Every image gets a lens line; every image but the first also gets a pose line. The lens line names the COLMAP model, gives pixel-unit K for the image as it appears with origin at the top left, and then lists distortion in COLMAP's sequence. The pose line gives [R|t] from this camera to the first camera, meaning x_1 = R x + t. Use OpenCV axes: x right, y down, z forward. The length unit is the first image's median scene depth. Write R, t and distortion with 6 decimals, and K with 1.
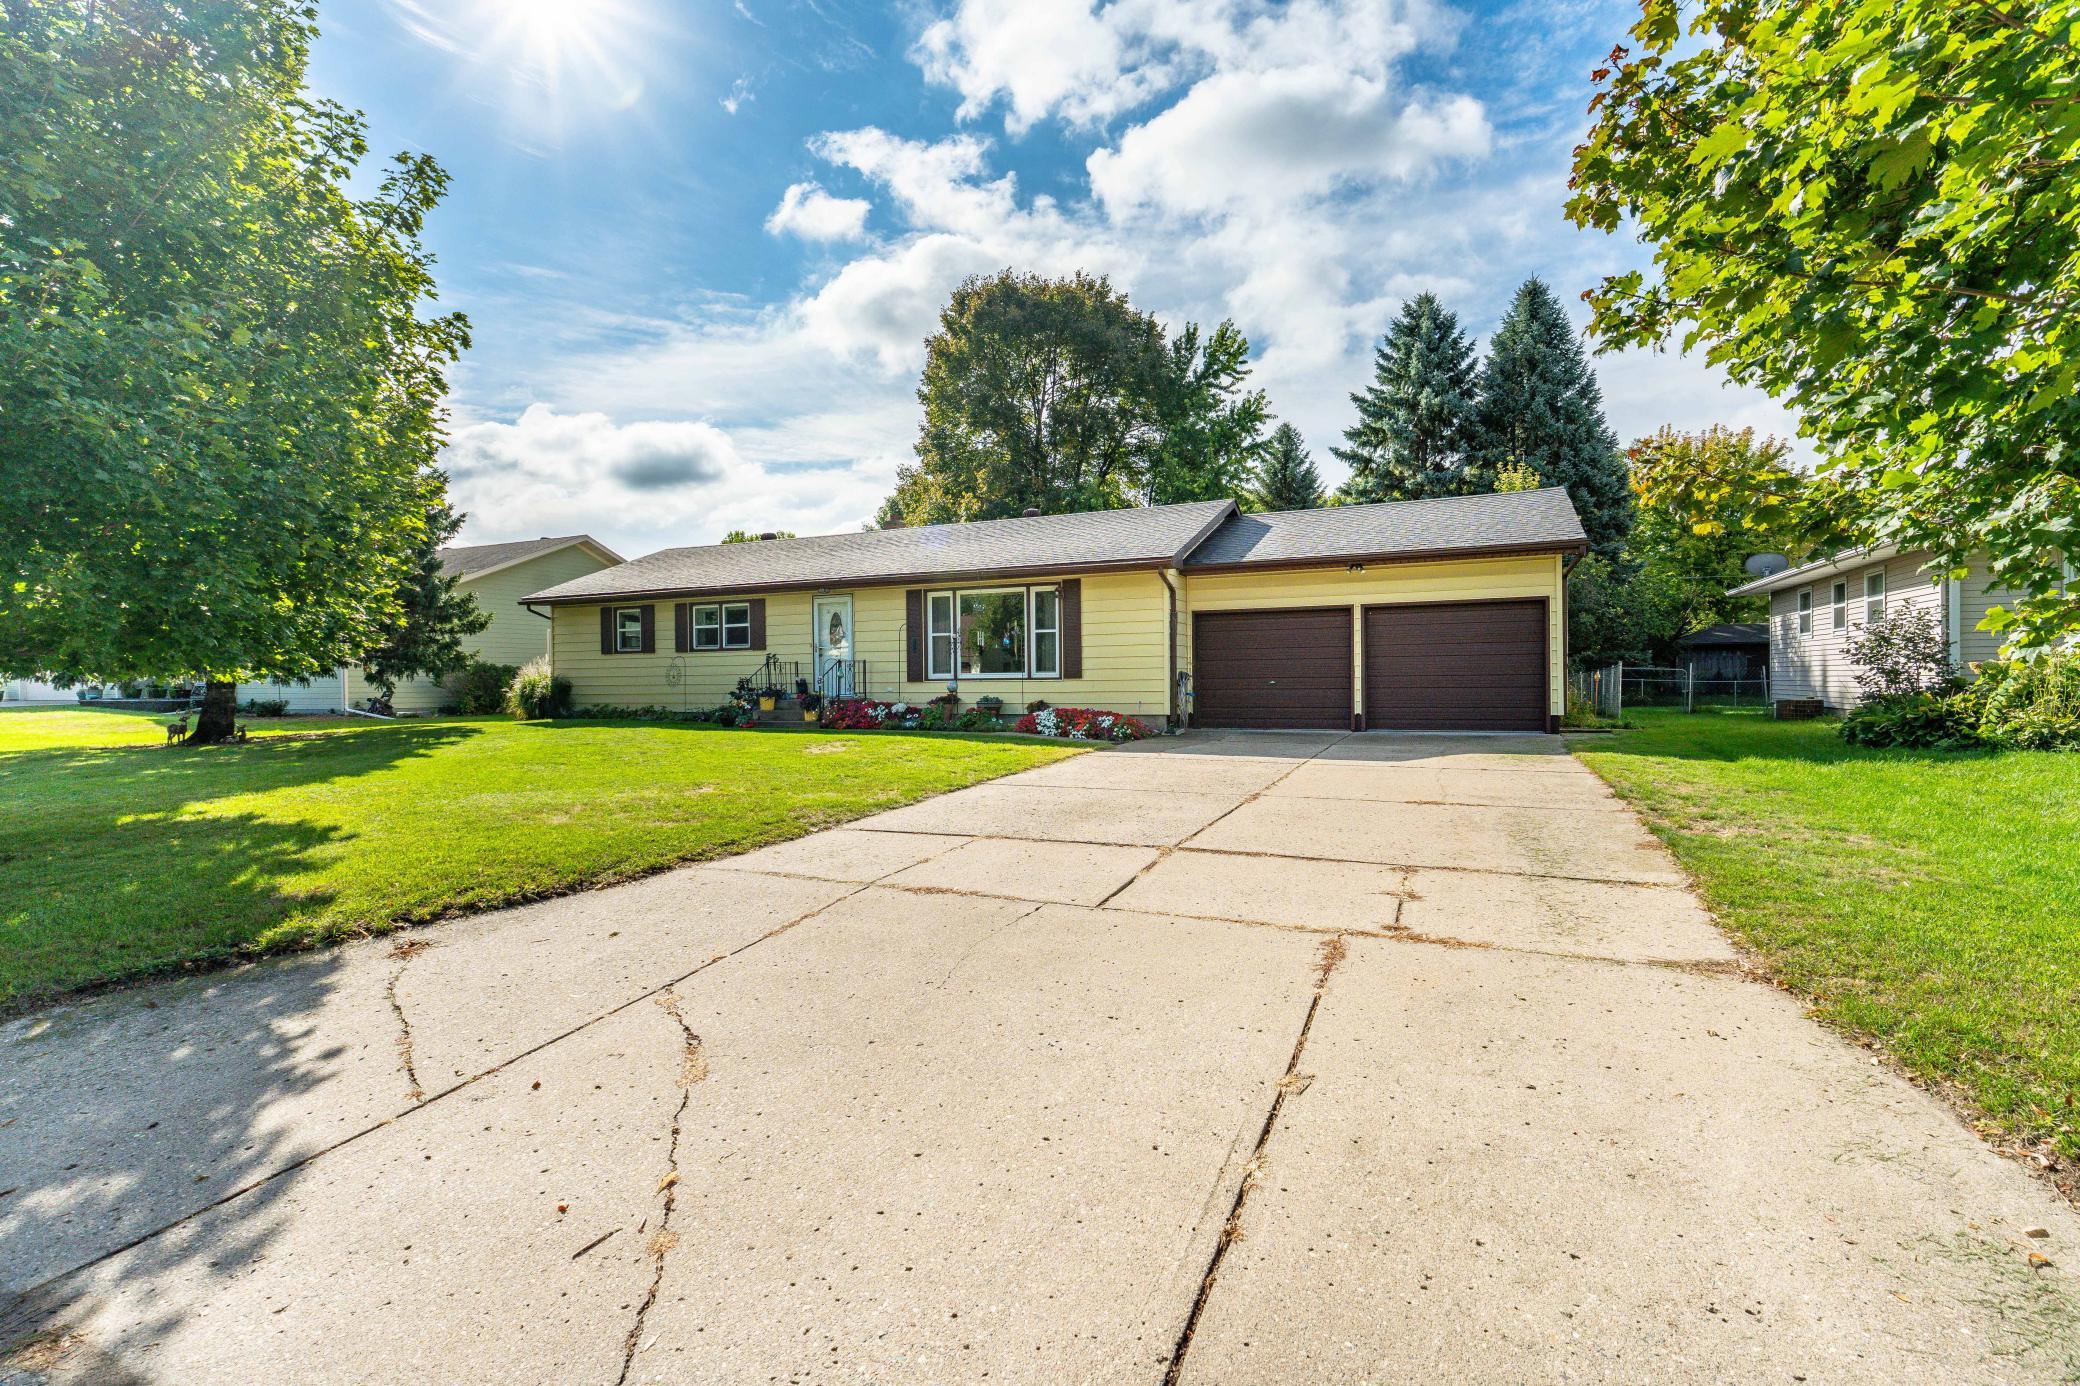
lens RADIAL K [[935.1, 0, 1060.2], [0, 935.1, 692.1], [0, 0, 1]] dist [-0.002745, -0.000483]
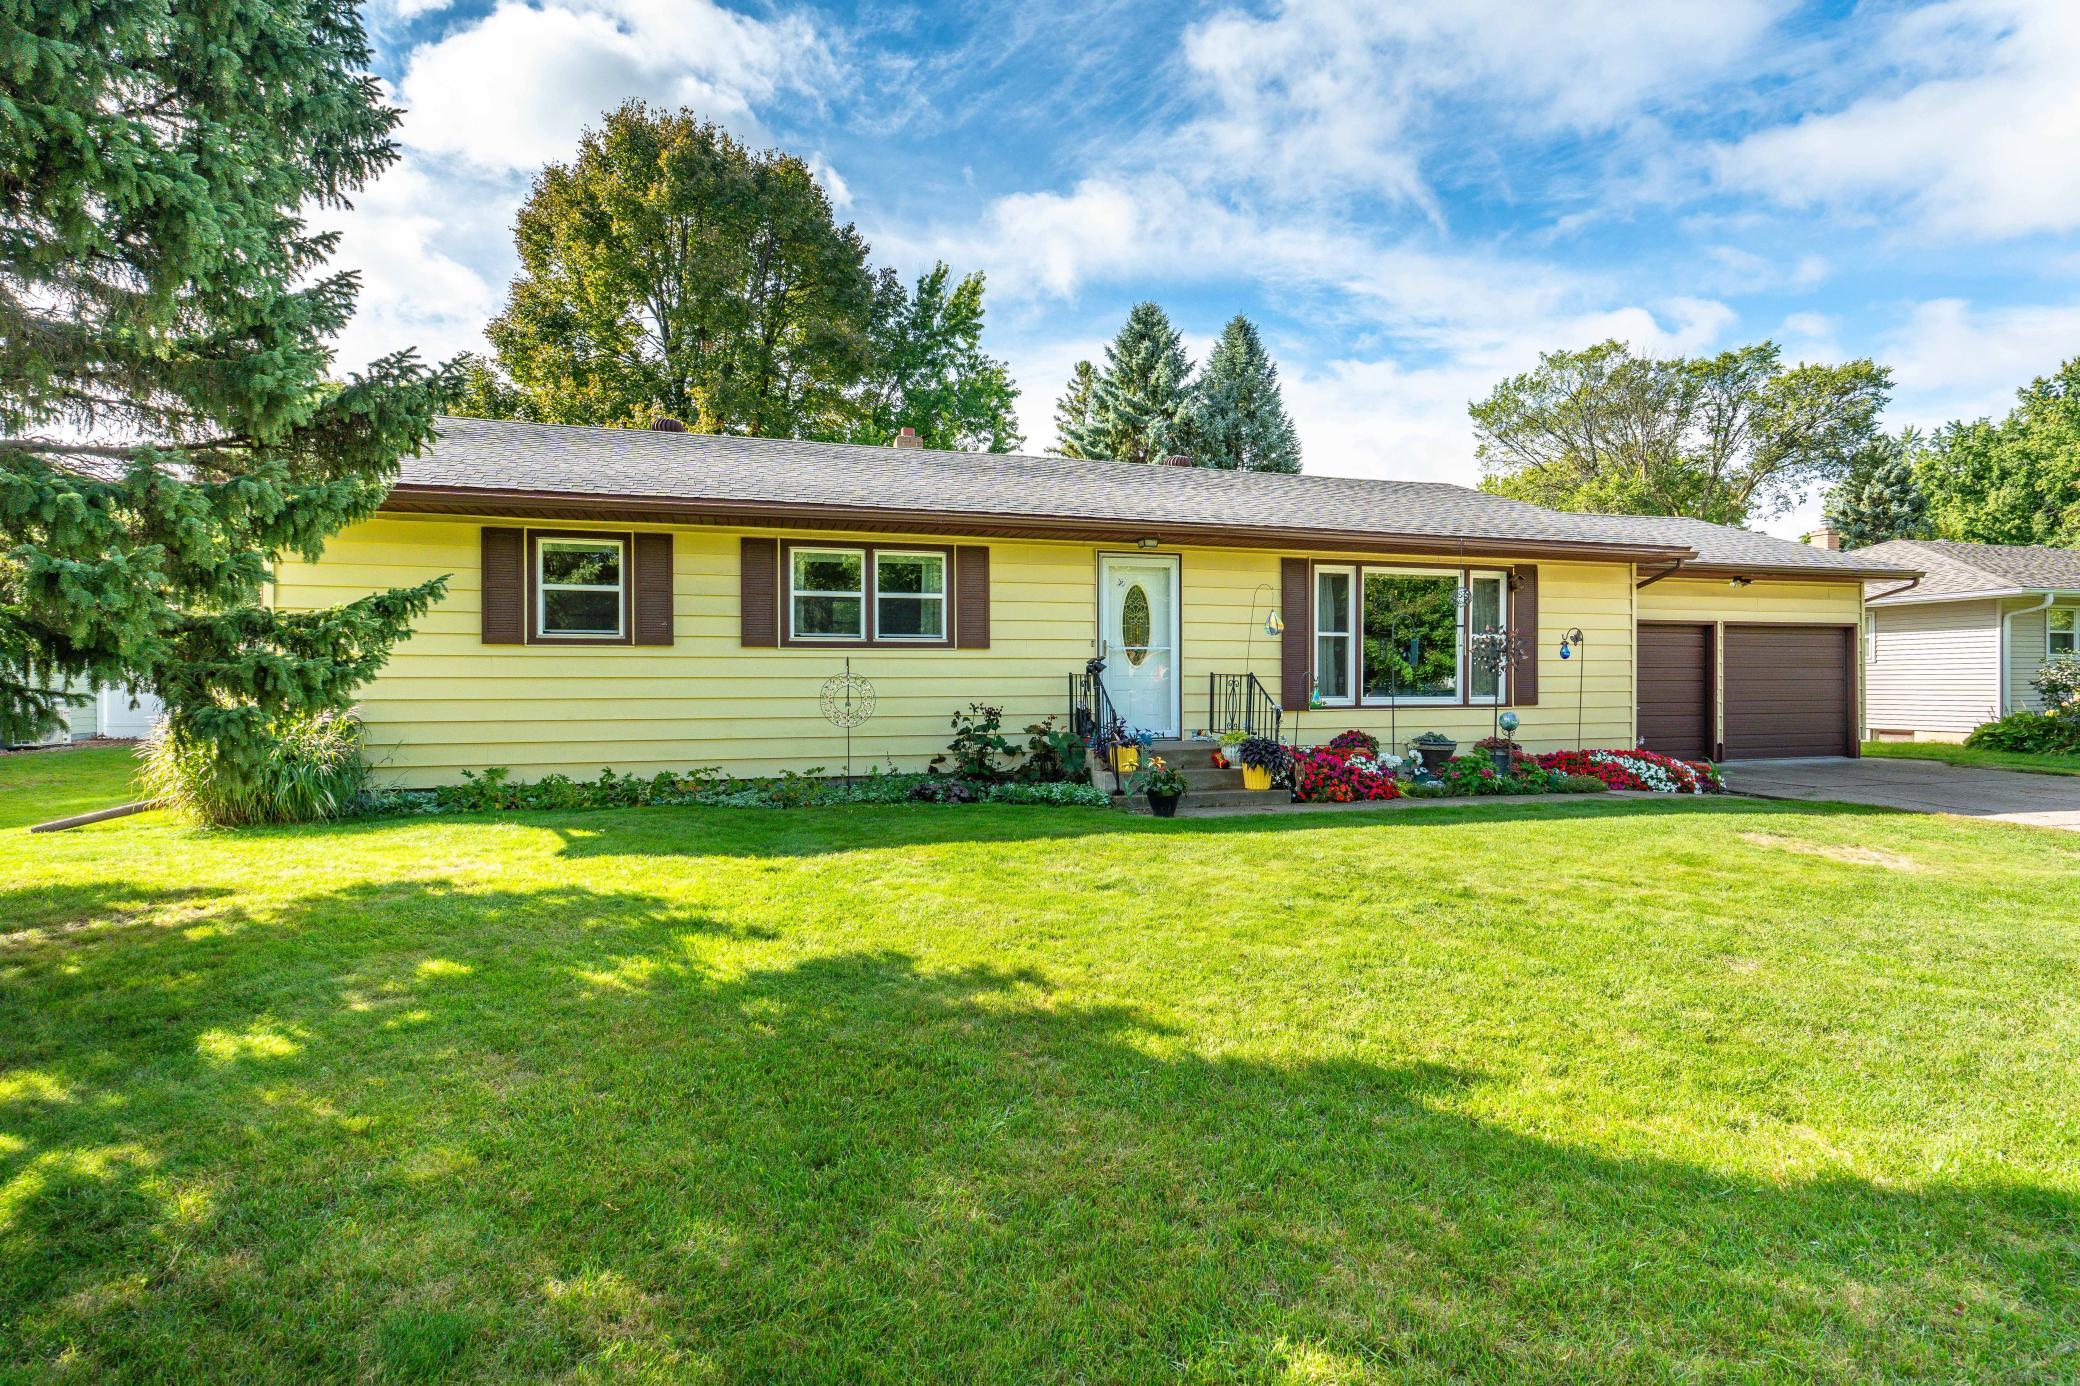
lens RADIAL K [[935.1, 0, 1060.2], [0, 935.1, 692.1], [0, 0, 1]] dist [-0.002745, -0.000483]
pose [[0.766938, 0.002630, 0.641716, -0.575120], [0.006243, 0.999914, -0.011560, -0.014337], [-0.641691, 0.012872, 0.766855, 0.552582]]
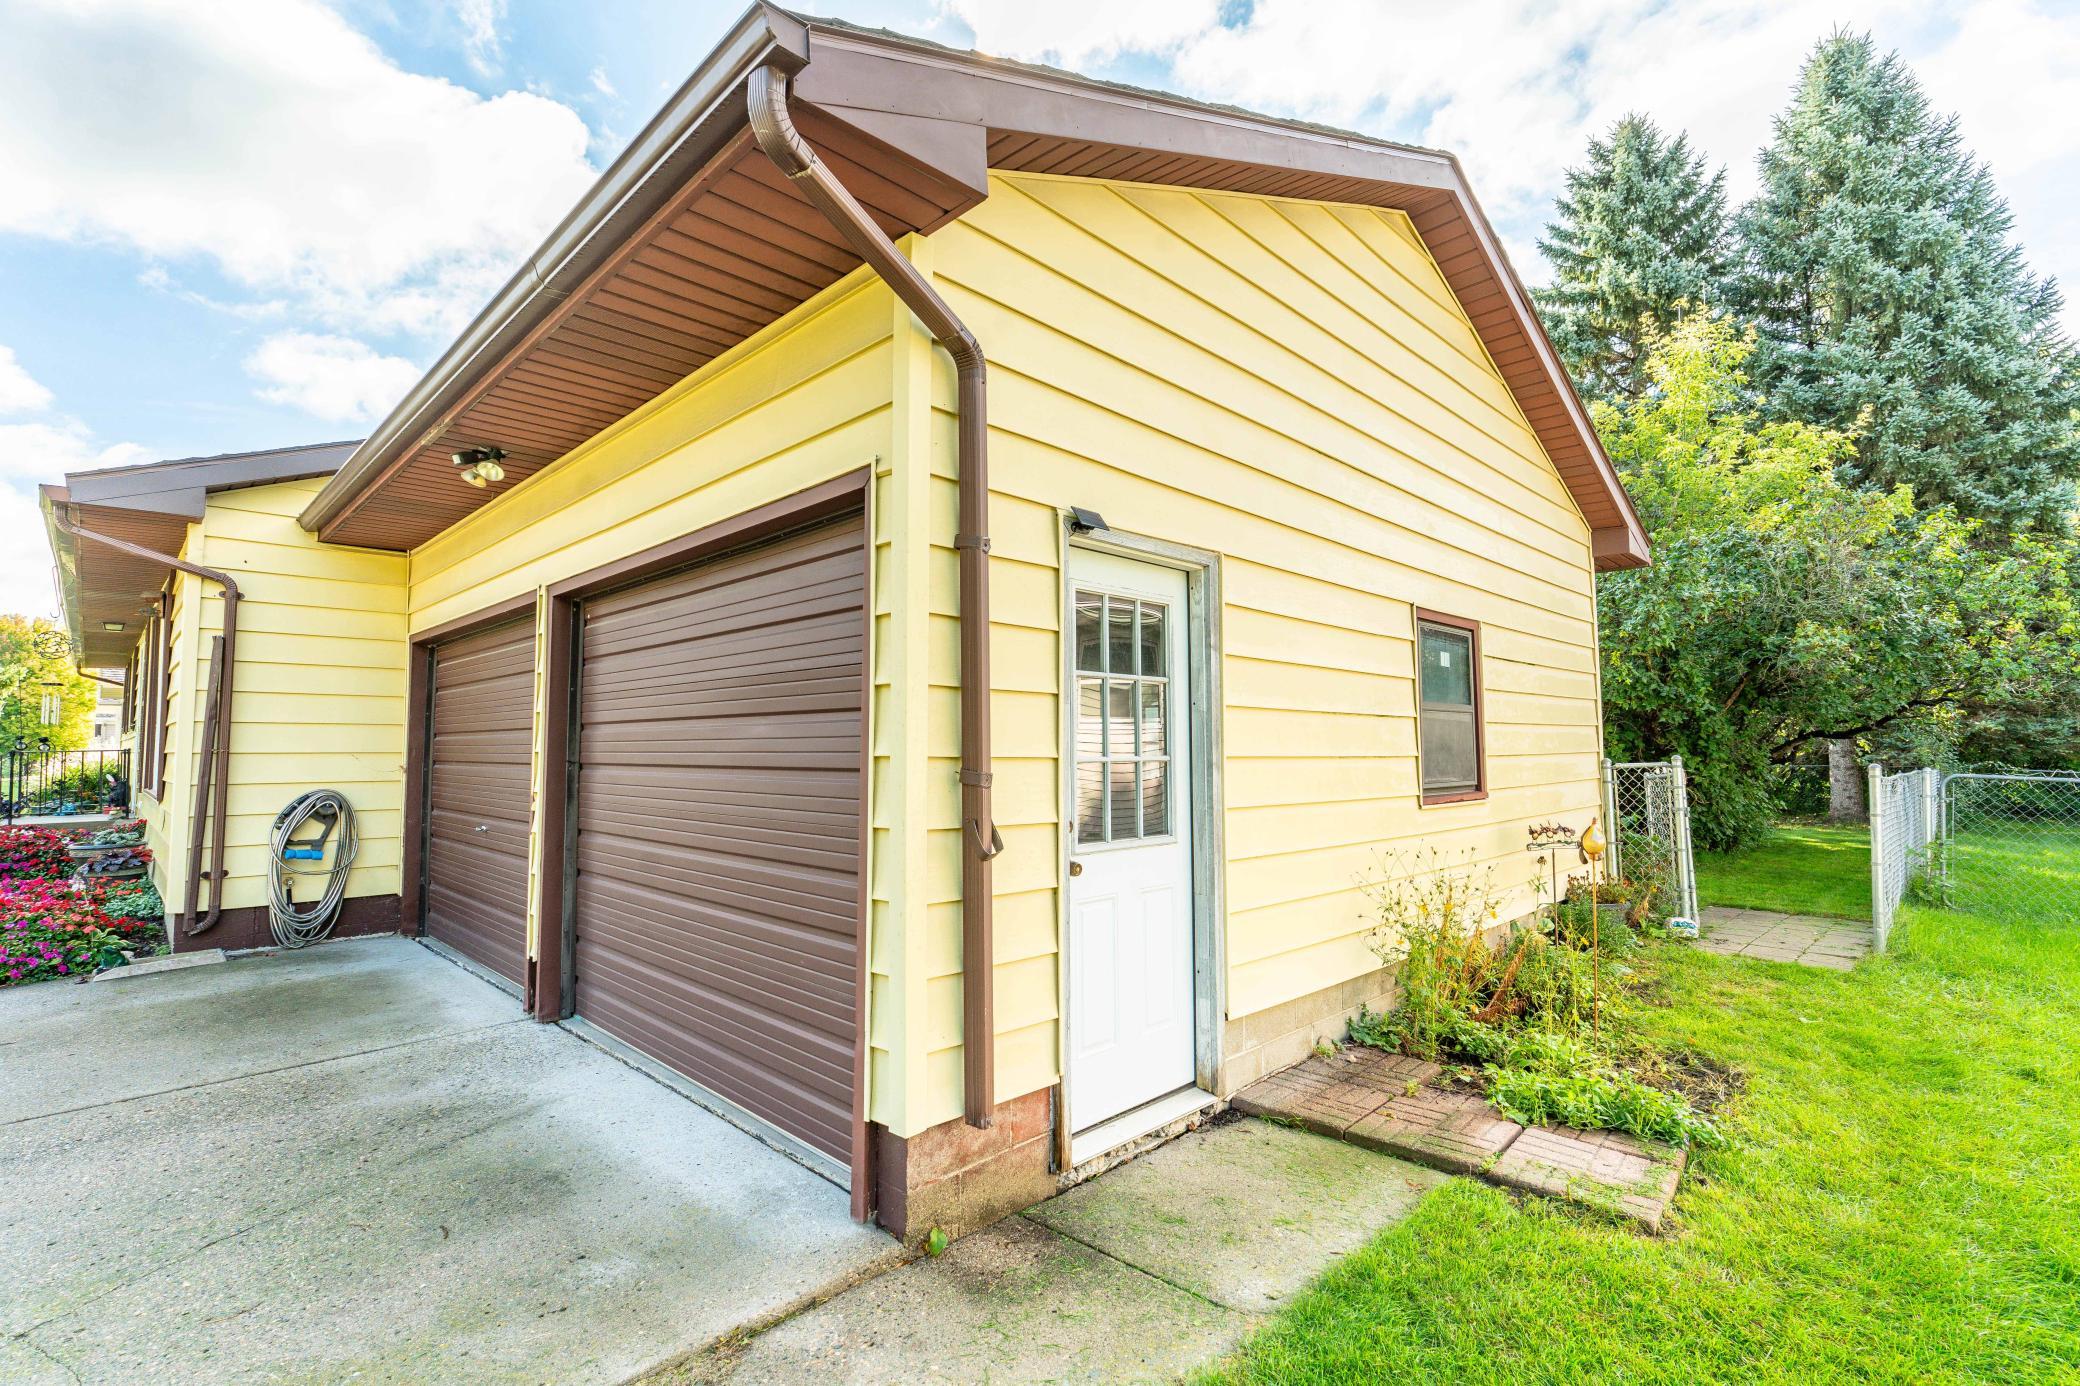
lens RADIAL K [[935.1, 0, 1060.2], [0, 935.1, 692.1], [0, 0, 1]] dist [-0.002745, -0.000483]
pose [[0.934284, -0.017852, -0.356081, 0.450848], [-0.007490, 0.997542, -0.069665, -0.031259], [0.356450, 0.067754, 0.931854, 0.599011]]
